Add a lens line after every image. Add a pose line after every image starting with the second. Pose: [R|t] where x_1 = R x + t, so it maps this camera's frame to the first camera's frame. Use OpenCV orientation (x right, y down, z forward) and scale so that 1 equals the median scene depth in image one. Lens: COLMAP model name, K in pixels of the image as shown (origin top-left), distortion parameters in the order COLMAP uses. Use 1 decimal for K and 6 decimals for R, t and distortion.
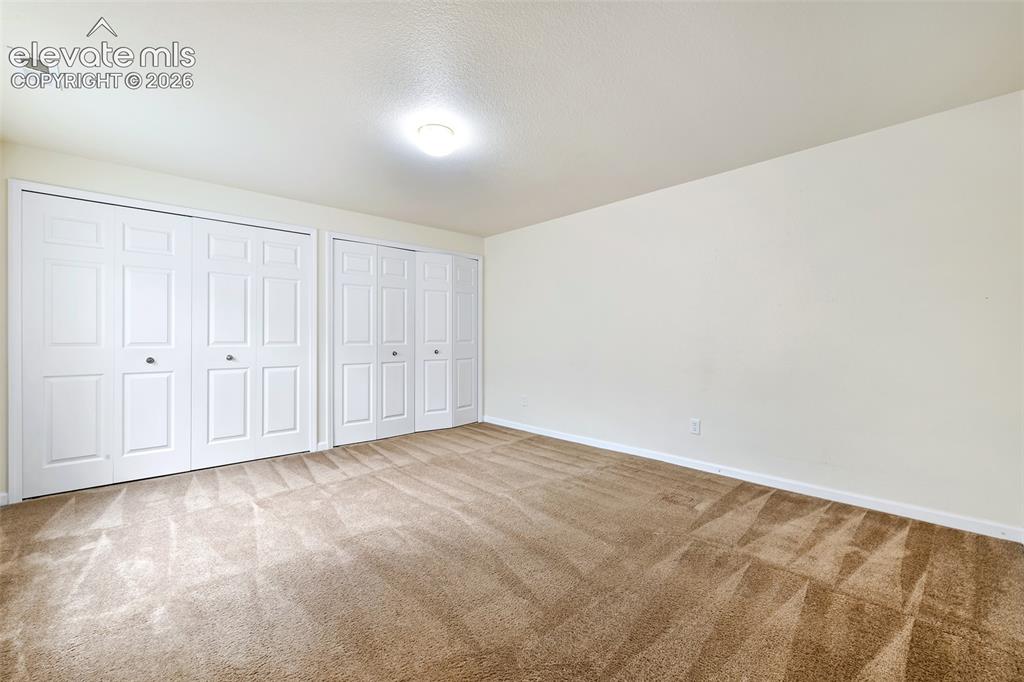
lens RADIAL K [[434.1, 0, 500.3], [0, 434.1, 340.4], [0, 0, 1]] dist [-0.004155, -0.001242]
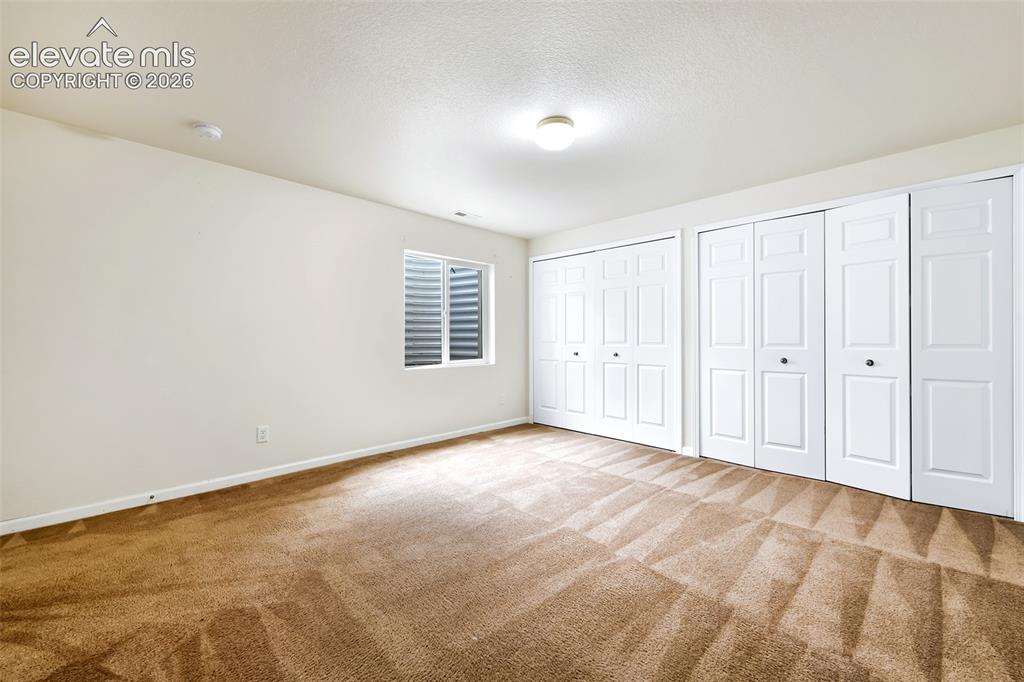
lens RADIAL K [[400.5, 0, 492.8], [0, 400.5, 337.6], [0, 0, 1]] dist [0.000952, -0.000705]
pose [[0.029374, -0.001383, -0.999568, 0.535188], [-0.009918, 0.999949, -0.001675, -0.004040], [0.999519, 0.009963, 0.029359, 0.614223]]
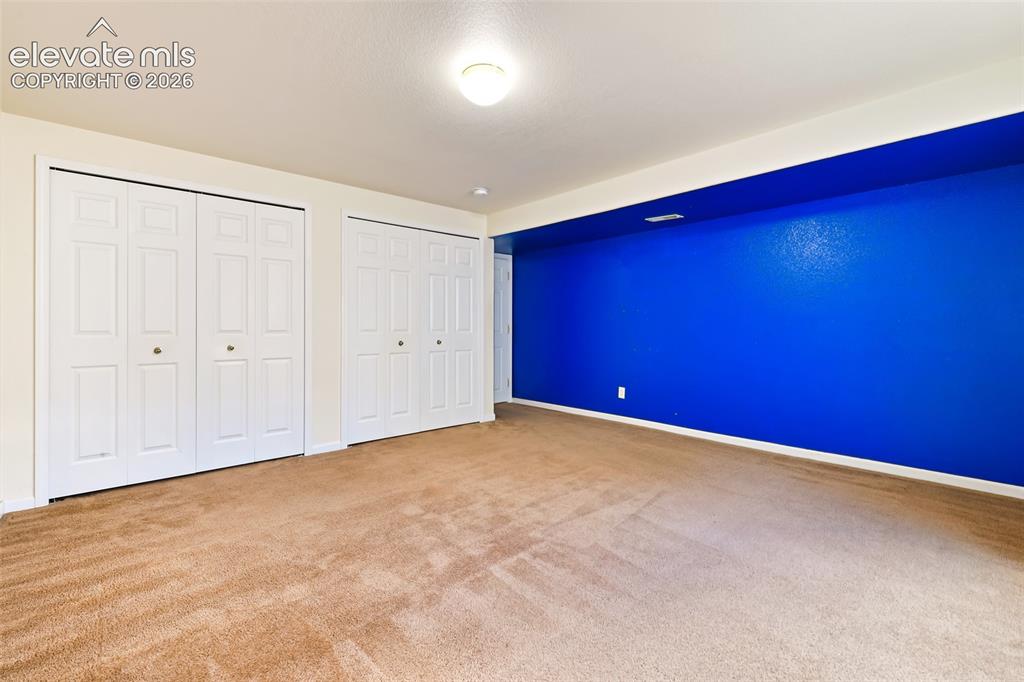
lens RADIAL K [[511.4, 0, 514.5], [0, 511.4, 331.4], [0, 0, 1]] dist [0.002940, 0.000344]
pose [[0.996671, 0.004163, 0.081421, -0.223844], [-0.004362, 0.999988, 0.002263, 0.002276], [-0.081410, -0.002611, 0.996677, -0.196140]]
